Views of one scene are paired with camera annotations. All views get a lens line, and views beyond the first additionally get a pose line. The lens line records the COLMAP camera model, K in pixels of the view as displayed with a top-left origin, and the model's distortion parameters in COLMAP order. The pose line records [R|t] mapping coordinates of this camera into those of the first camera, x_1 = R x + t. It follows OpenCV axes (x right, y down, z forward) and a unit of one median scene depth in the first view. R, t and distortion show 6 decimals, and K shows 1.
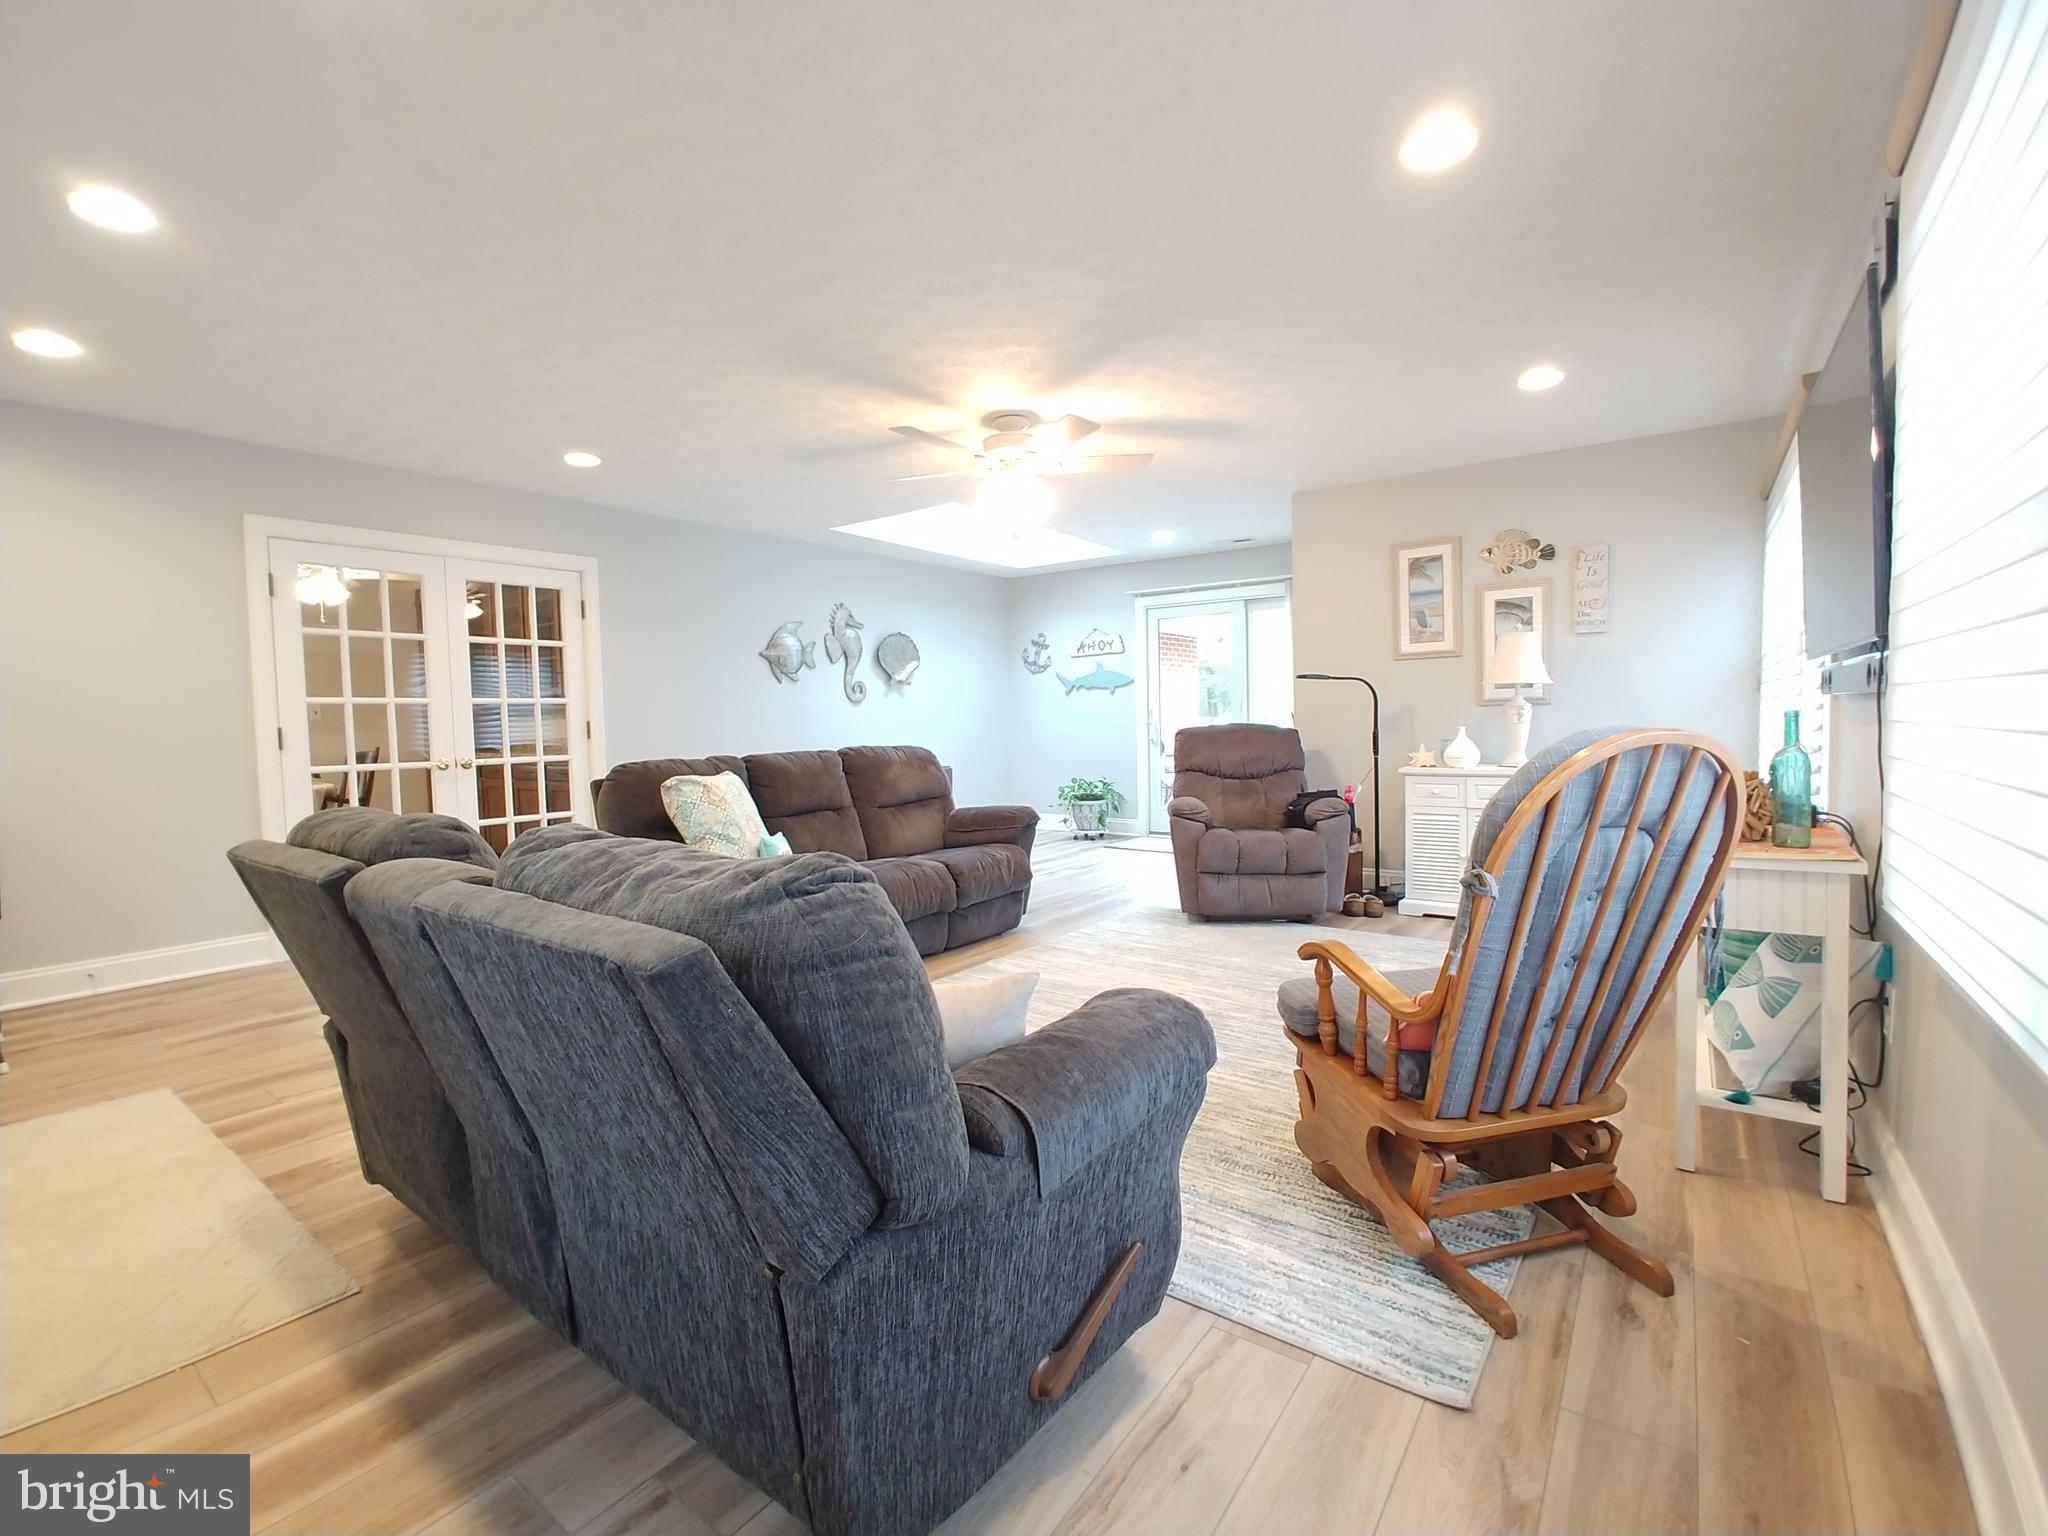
lens RADIAL K [[894.6, 0, 1036.4], [0, 894.6, 771.6], [0, 0, 1]] dist [-0.027627, 0.003040]
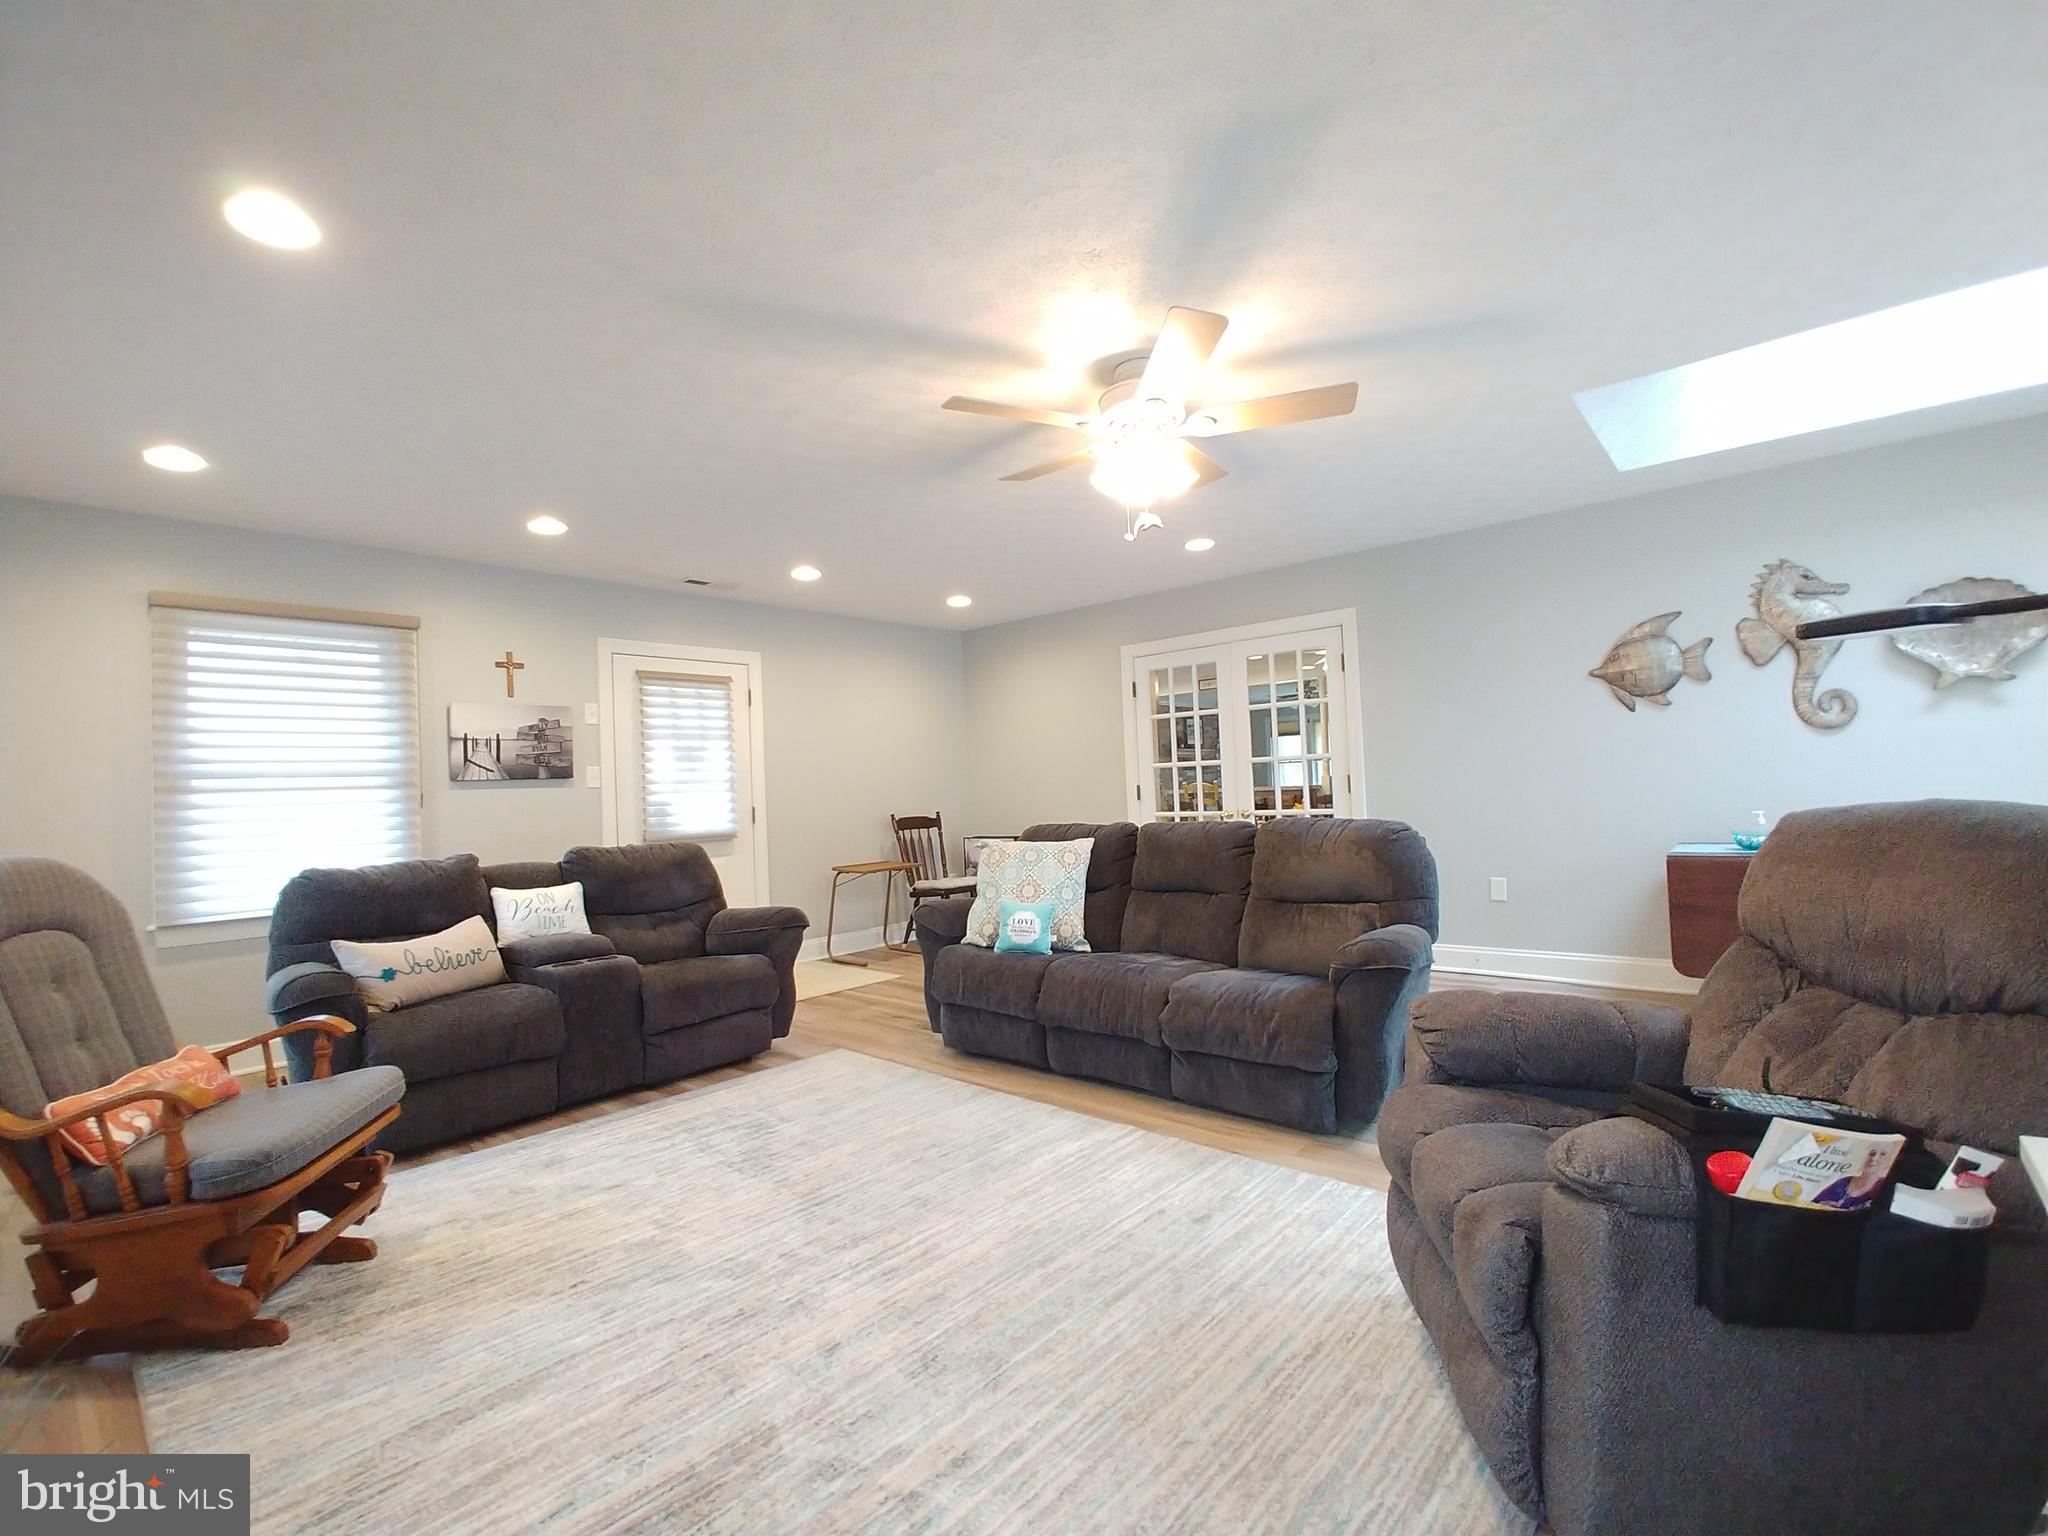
lens RADIAL K [[894.6, 0, 1034.8], [0, 894.6, 761.9], [0, 0, 1]] dist [-0.027627, 0.003040]
pose [[-0.090879, -0.008075, -0.995829, 0.382393], [-0.018181, 0.999814, -0.006448, -0.043710], [0.995696, 0.017520, -0.091009, 0.556124]]
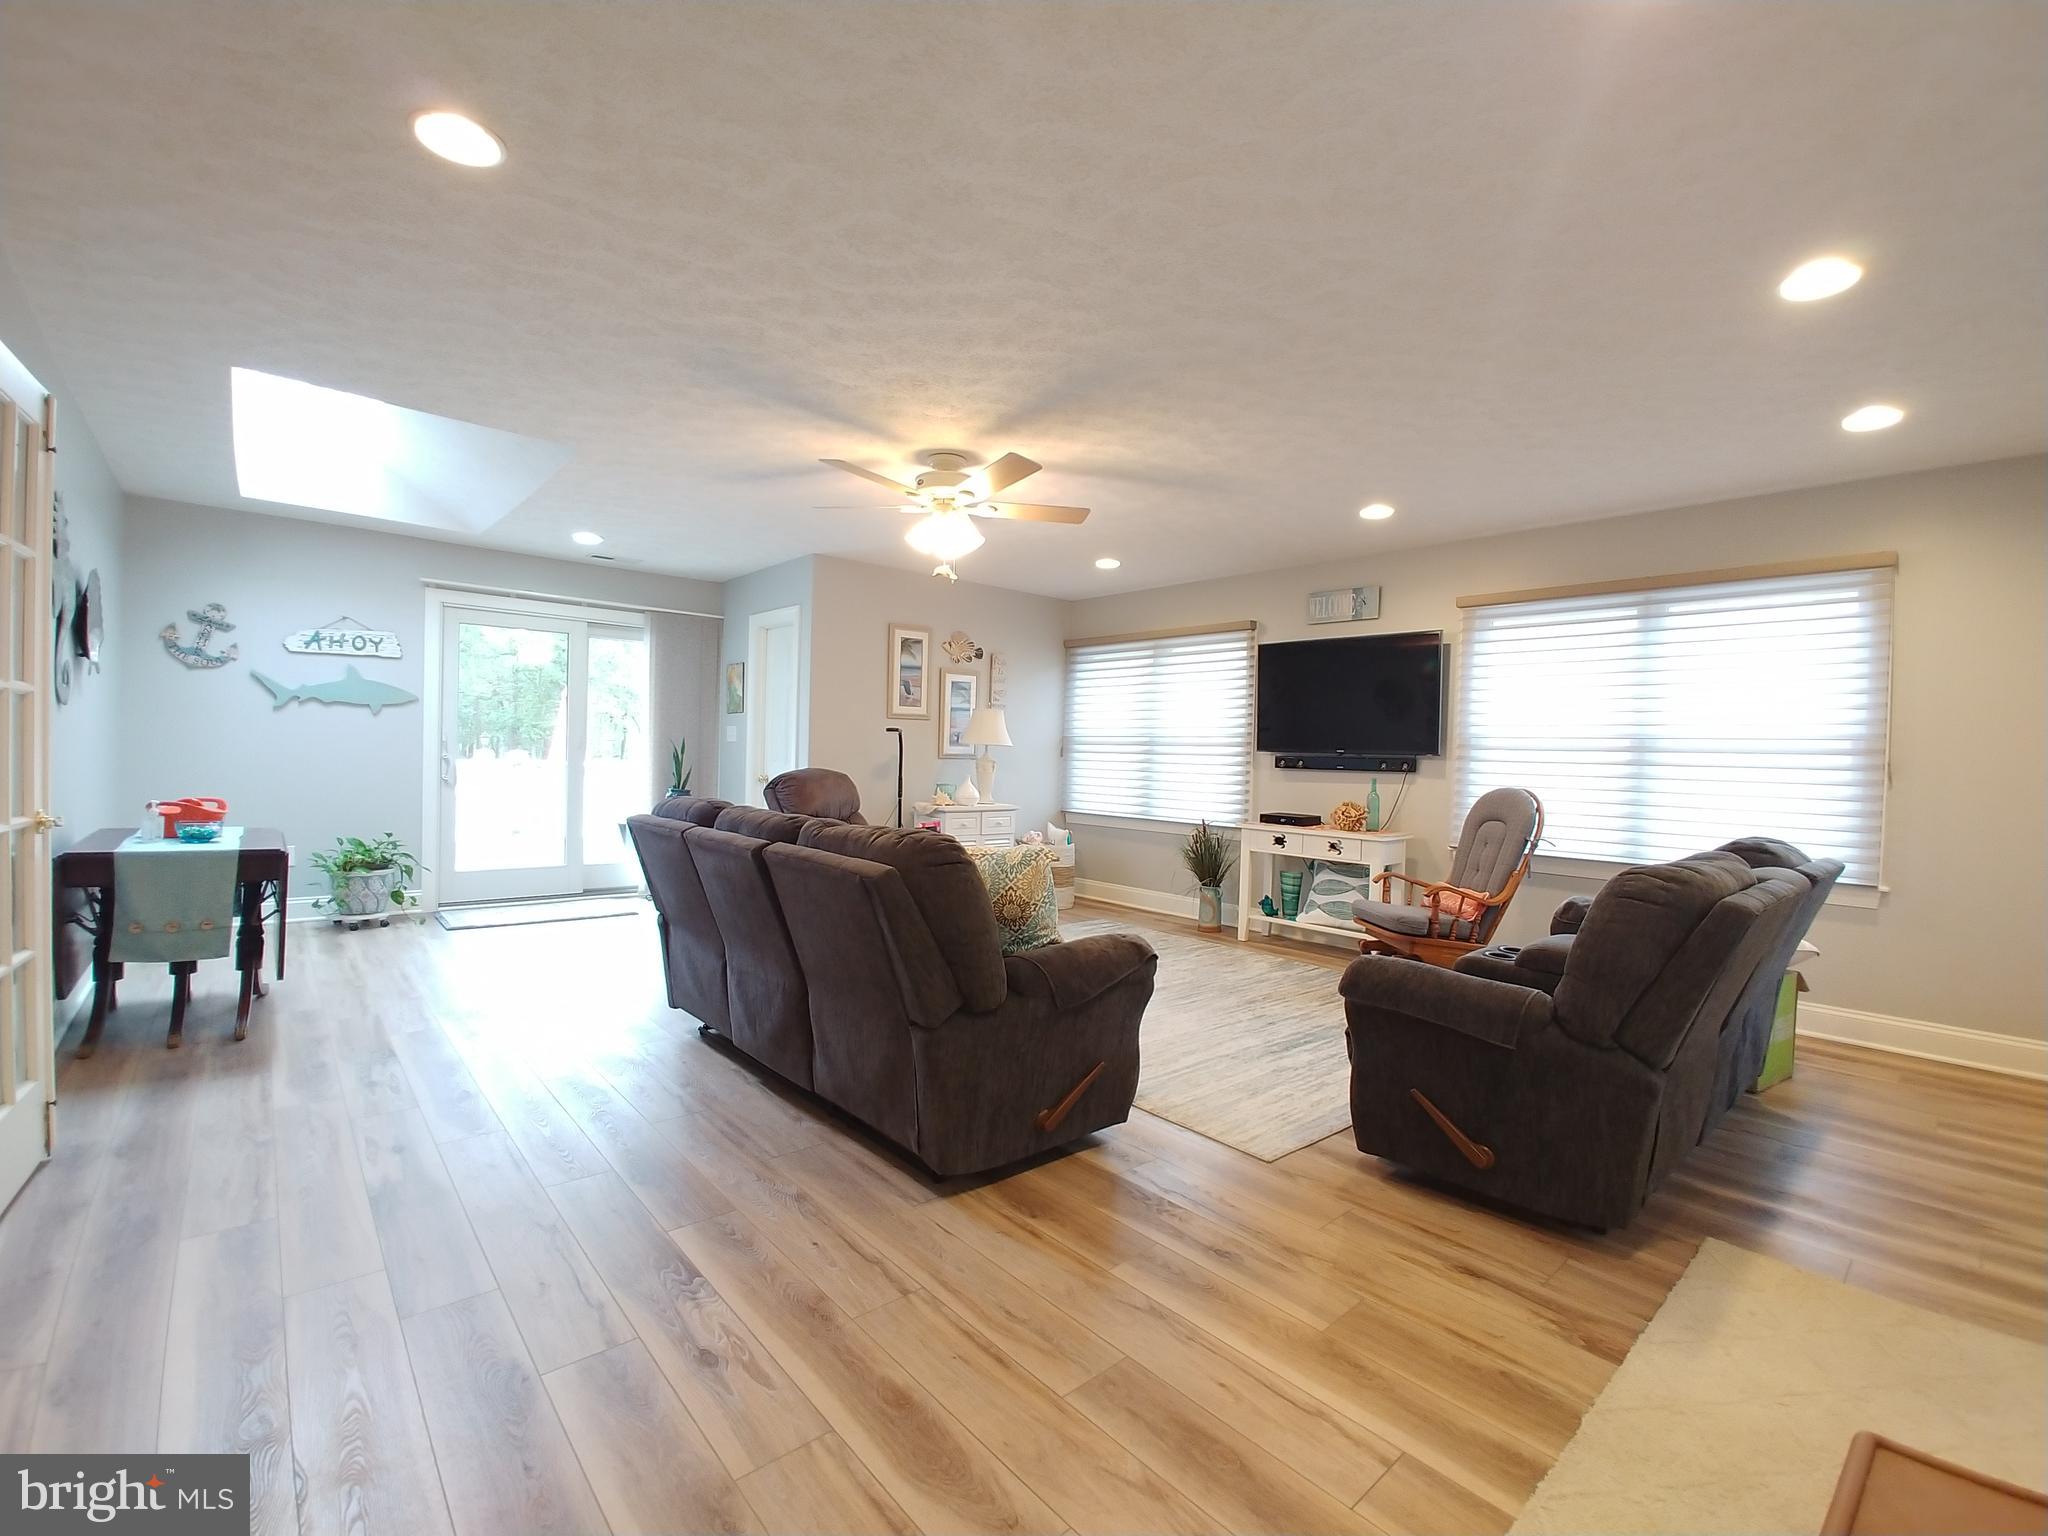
lens RADIAL K [[894.6, 0, 1028.3], [0, 894.6, 769.2], [0, 0, 1]] dist [-0.027627, 0.003040]
pose [[0.218823, 0.012136, 0.975689, -0.534781], [0.027118, 0.999461, -0.018513, -0.020292], [-0.975388, 0.030510, 0.218376, 0.399392]]
